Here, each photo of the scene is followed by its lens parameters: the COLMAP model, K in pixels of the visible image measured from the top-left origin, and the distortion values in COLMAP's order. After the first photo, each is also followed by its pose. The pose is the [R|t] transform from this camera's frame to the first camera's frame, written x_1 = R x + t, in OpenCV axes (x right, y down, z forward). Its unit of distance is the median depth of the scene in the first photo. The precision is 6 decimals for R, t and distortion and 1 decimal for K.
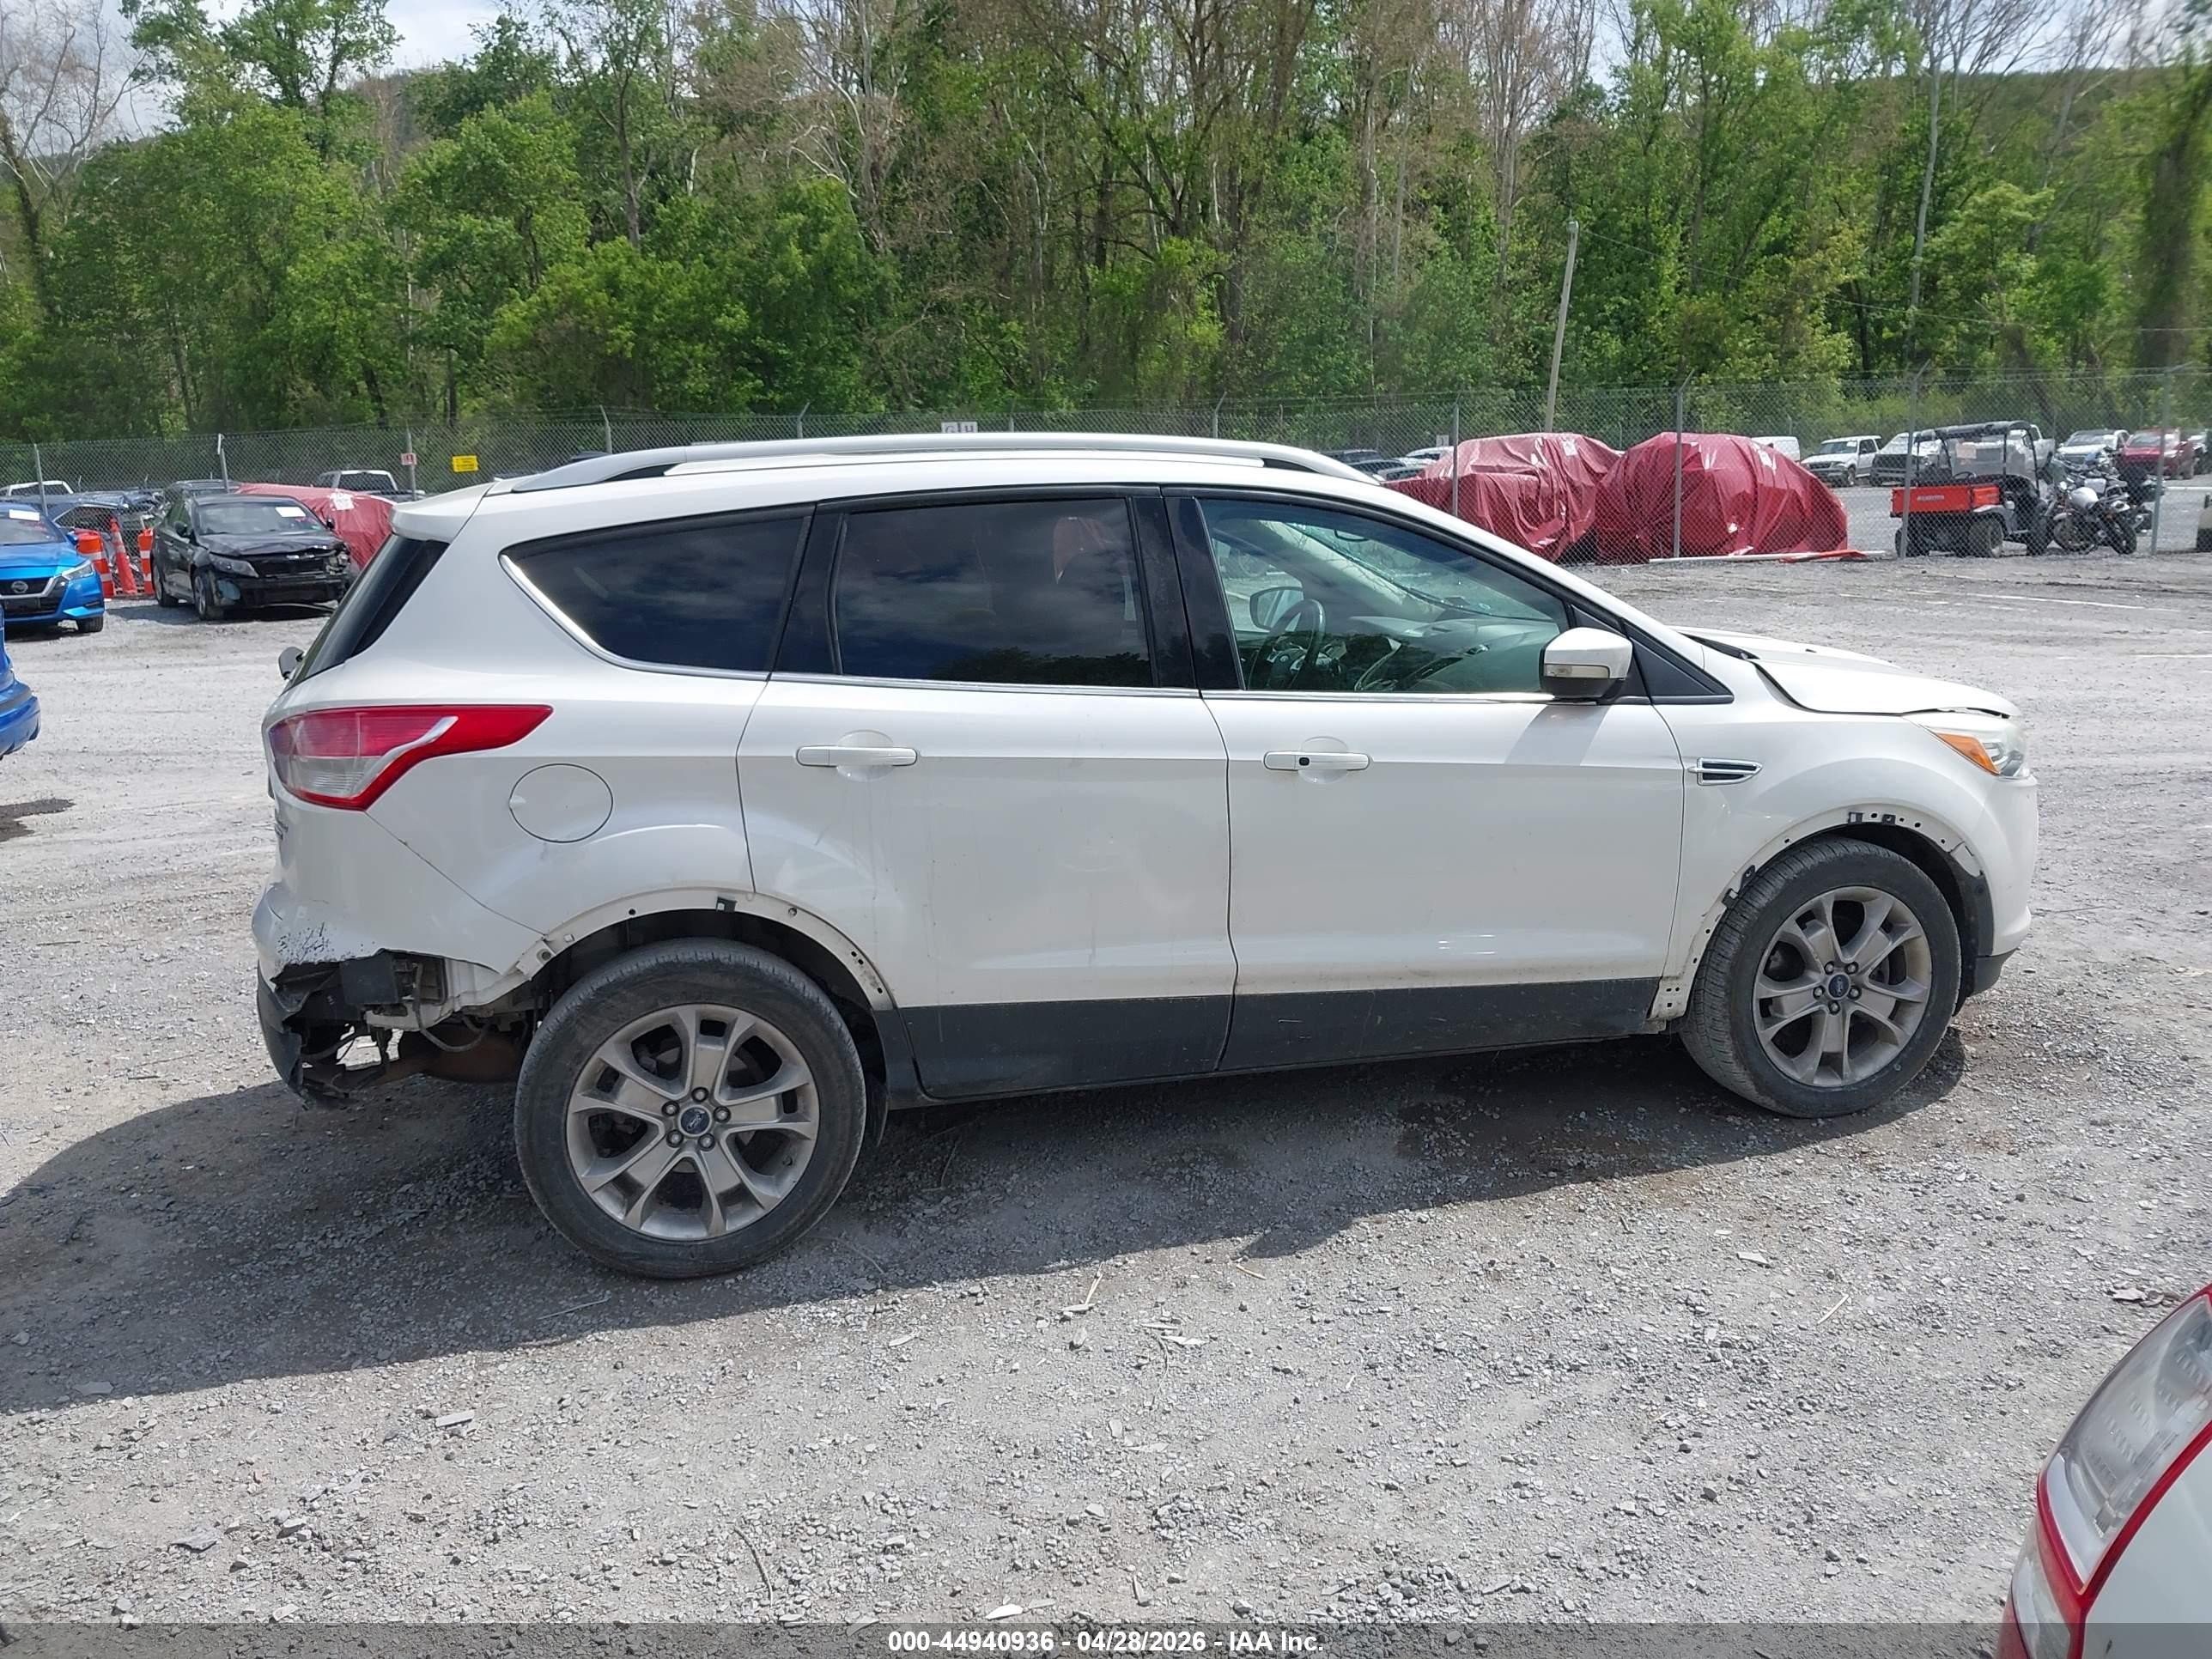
lens RADIAL K [[1738.3, 0, 1101.6], [0, 1738.3, 855.4], [0, 0, 1]] dist [-0.000111, -0.004177]
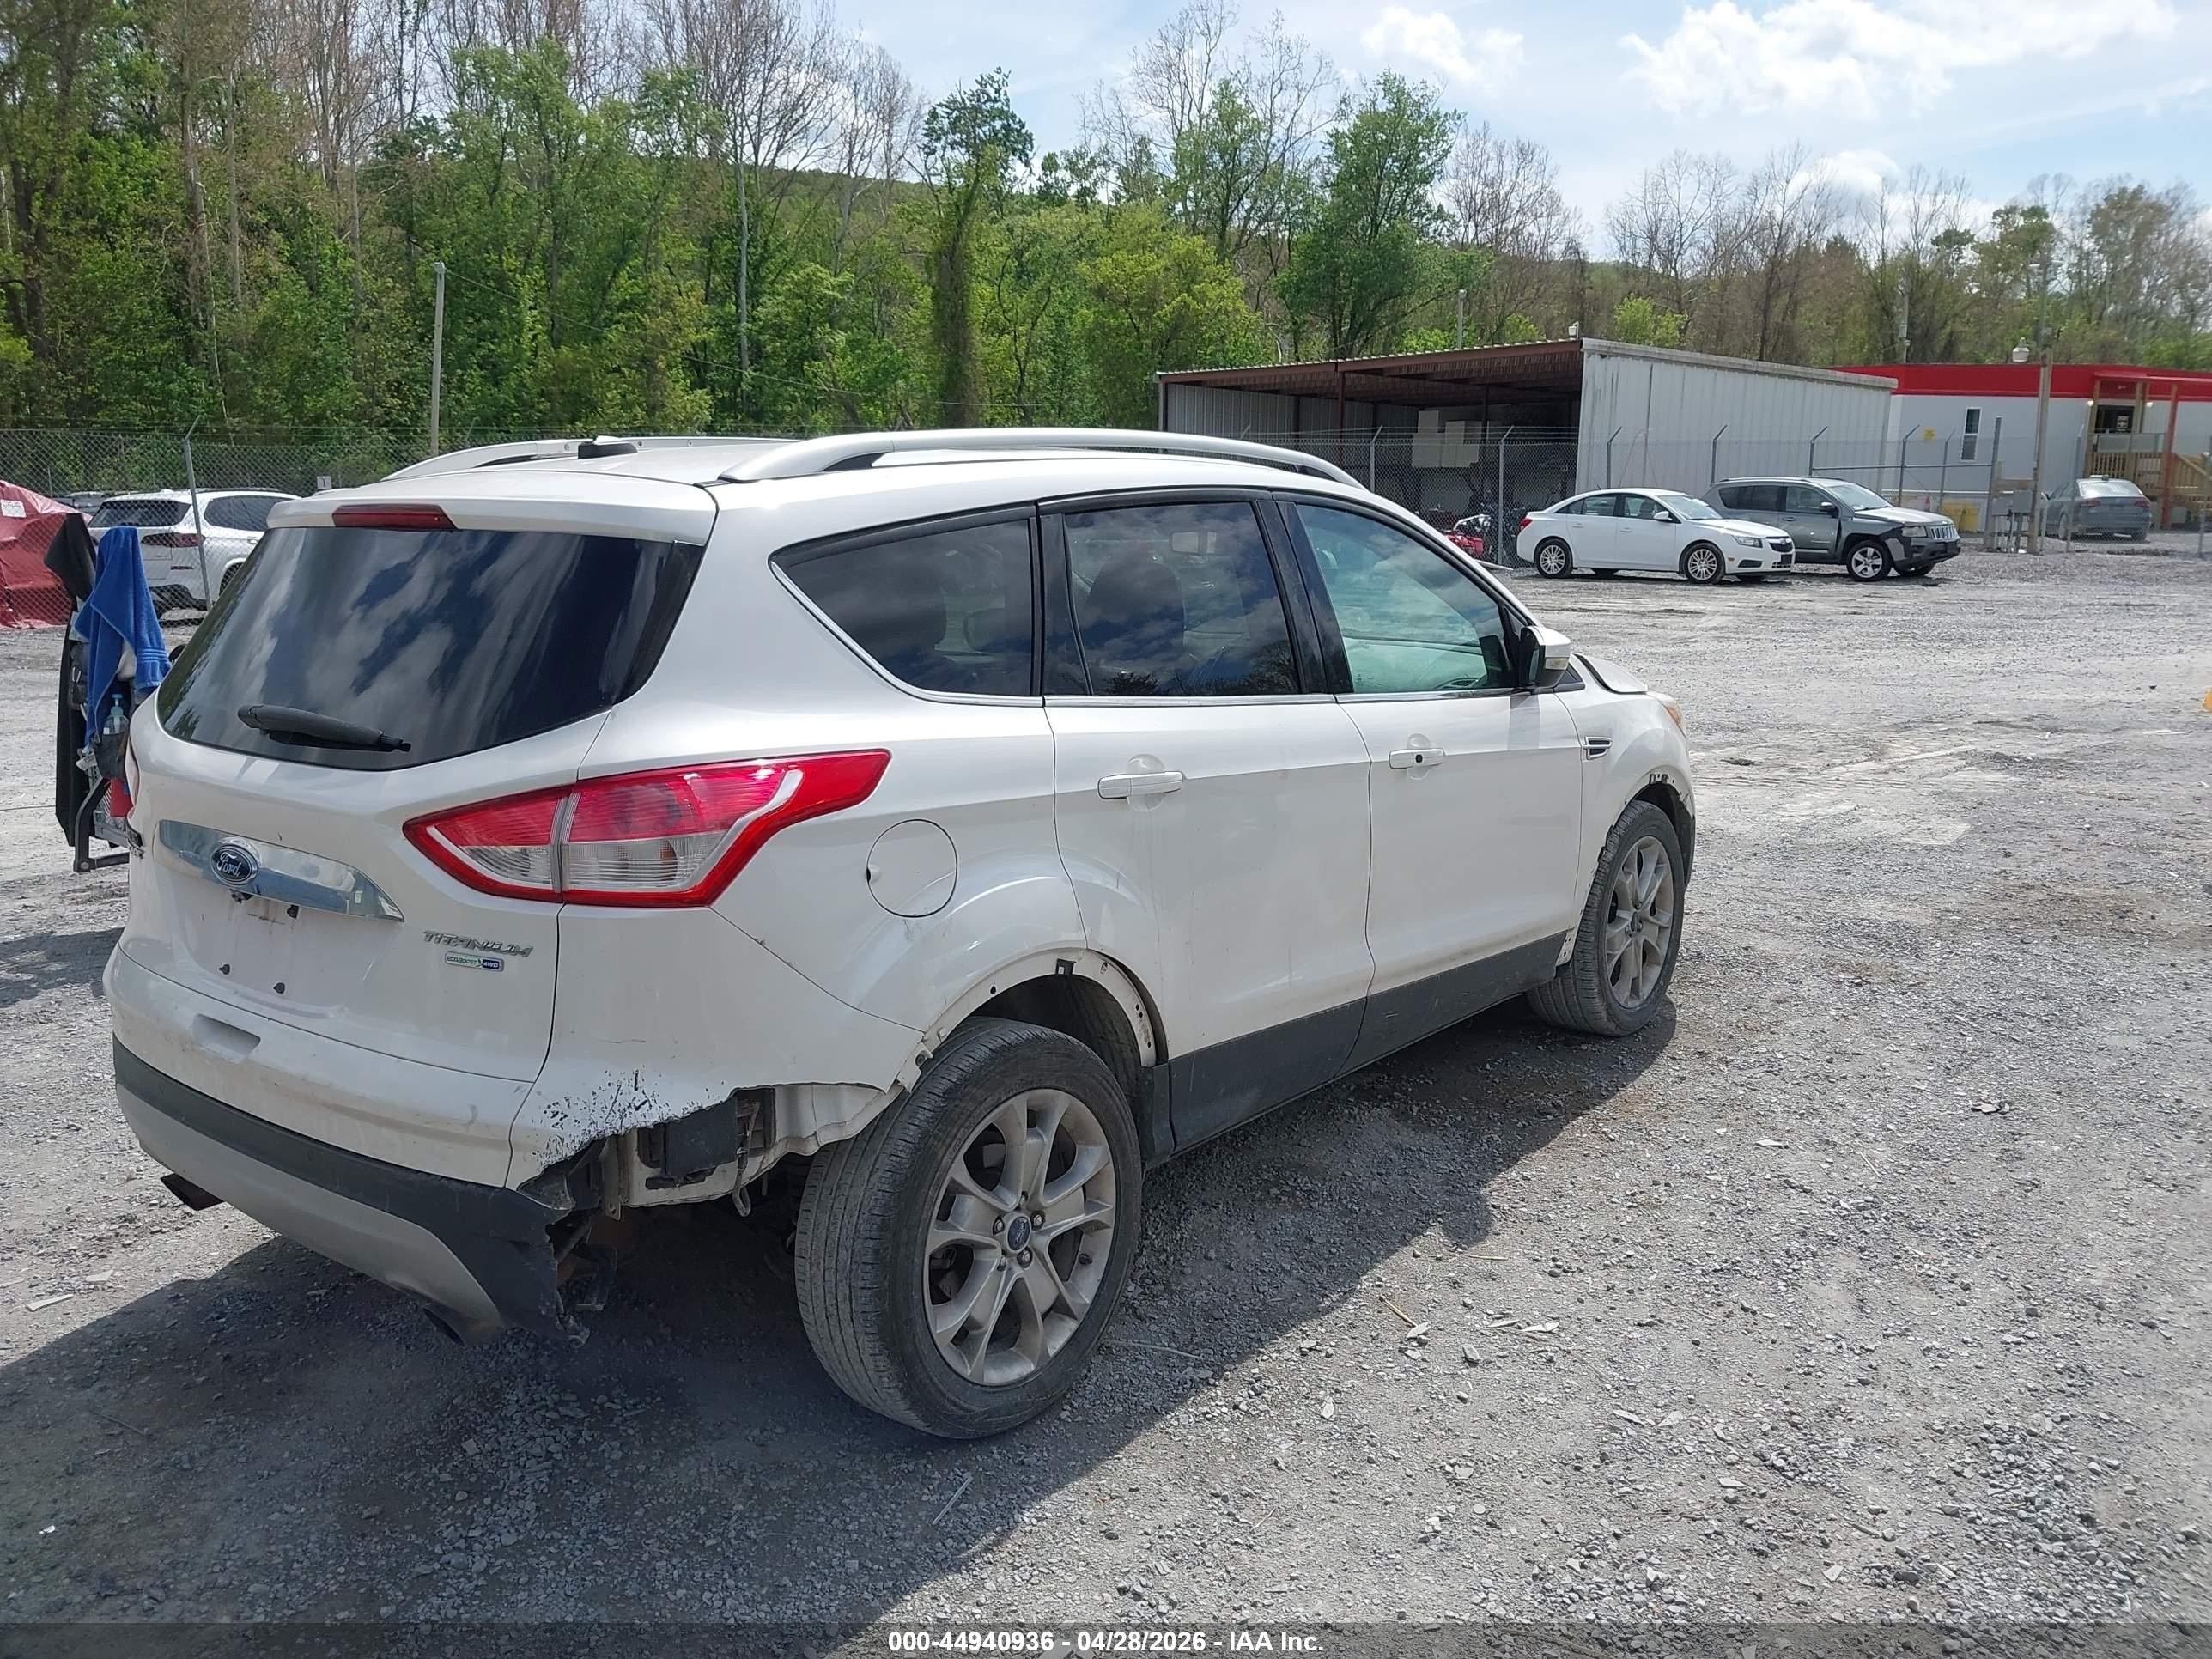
lens RADIAL K [[1740.1, 0, 1096.0], [0, 1740.1, 839.4], [0, 0, 1]] dist [0.002763, -0.005785]
pose [[0.803668, -0.098500, 0.586869, -0.587845], [0.119256, 0.992858, 0.003330, -0.029722], [-0.583005, 0.067311, 0.809675, 0.247137]]
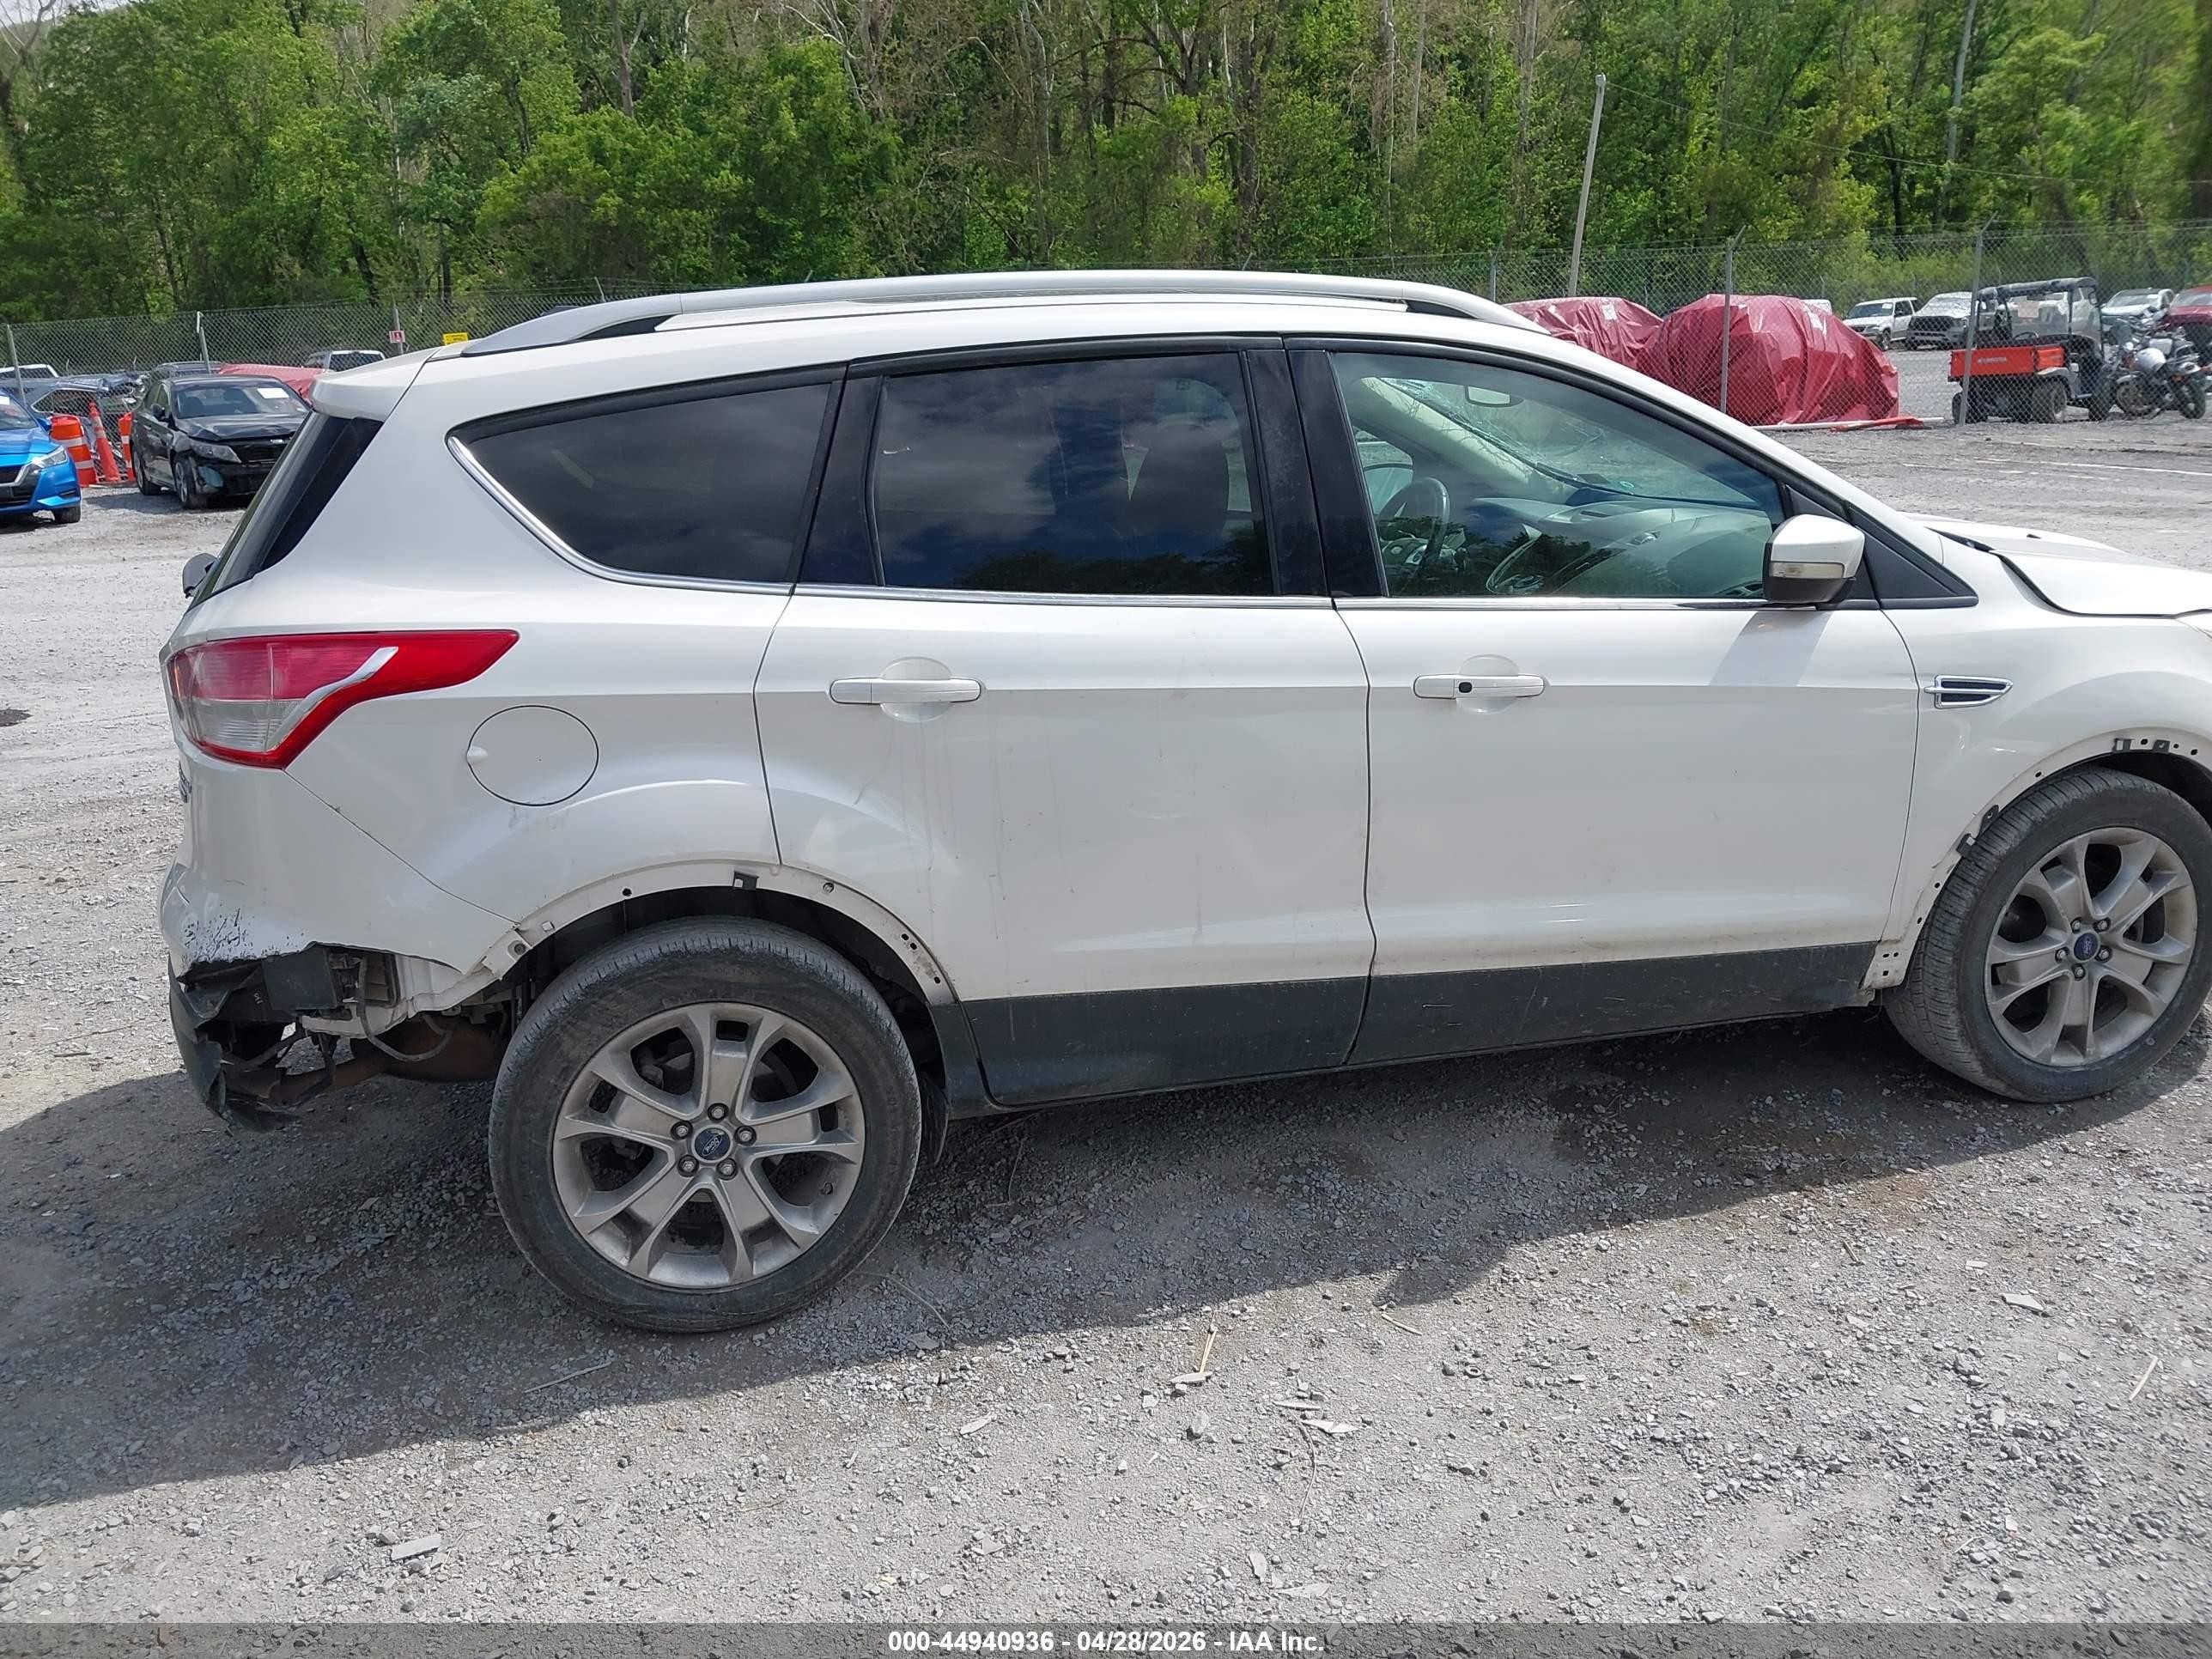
lens RADIAL K [[1740.1, 0, 1096.0], [0, 1740.1, 839.4], [0, 0, 1]] dist [0.002763, -0.005785]
pose [[0.999924, -0.008228, -0.009140, -0.040692], [0.008758, 0.998189, 0.059522, -0.030277], [0.008634, -0.059598, 0.998185, 0.175450]]
